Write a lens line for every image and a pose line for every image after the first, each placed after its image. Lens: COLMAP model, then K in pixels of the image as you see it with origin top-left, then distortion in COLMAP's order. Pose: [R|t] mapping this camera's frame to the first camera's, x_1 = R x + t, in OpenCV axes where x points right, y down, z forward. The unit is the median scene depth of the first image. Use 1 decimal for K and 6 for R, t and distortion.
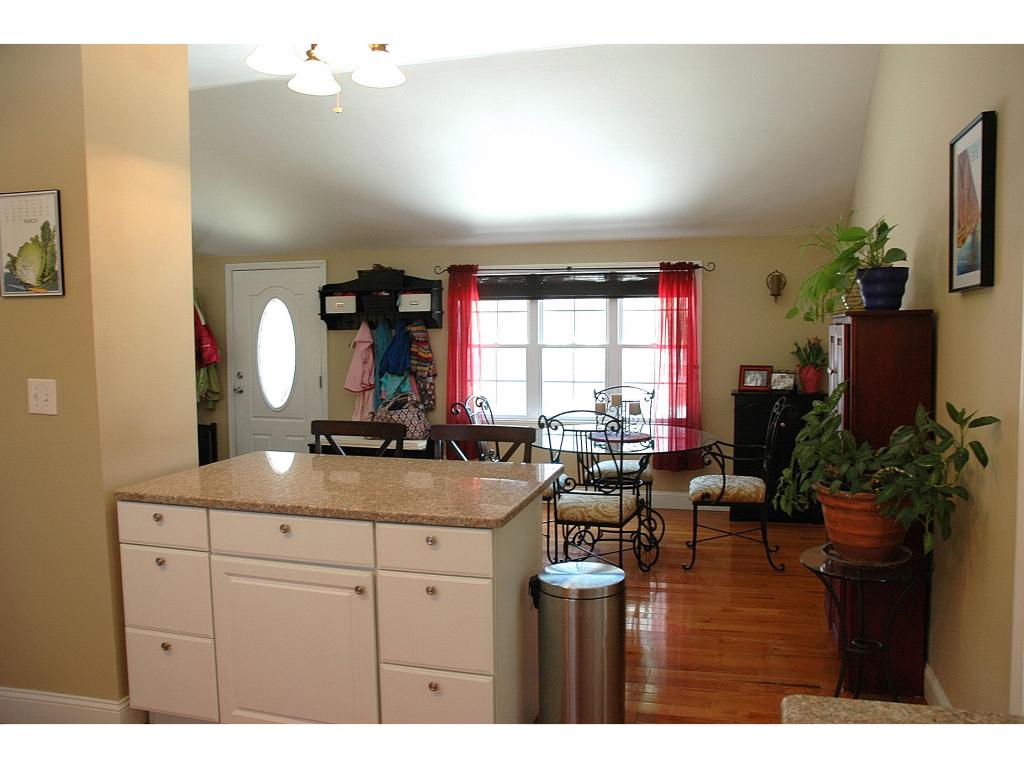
lens RADIAL K [[811.9, 0, 515.9], [0, 811.9, 381.8], [0, 0, 1]] dist [-0.172525, 0.187363]
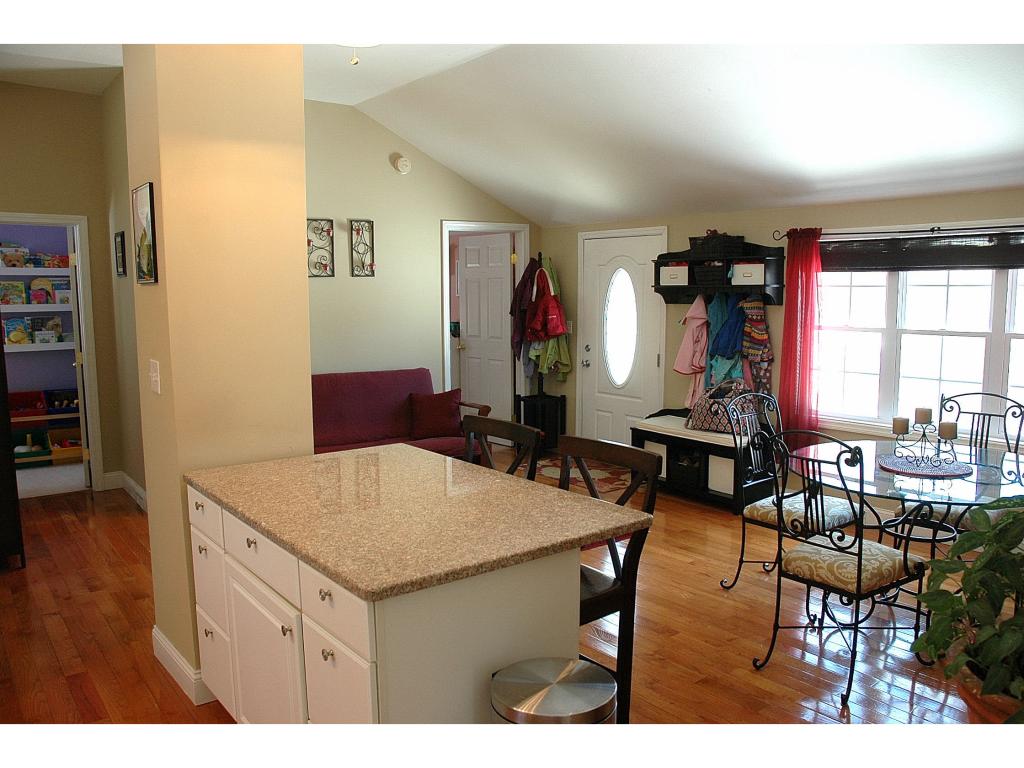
lens RADIAL K [[811.9, 0, 515.9], [0, 811.9, 381.8], [0, 0, 1]] dist [-0.172525, 0.187363]
pose [[0.805896, 0.069990, -0.587906, 0.178704], [-0.042688, 0.997273, 0.060208, -0.025097], [0.590517, -0.023425, 0.806685, 0.172339]]
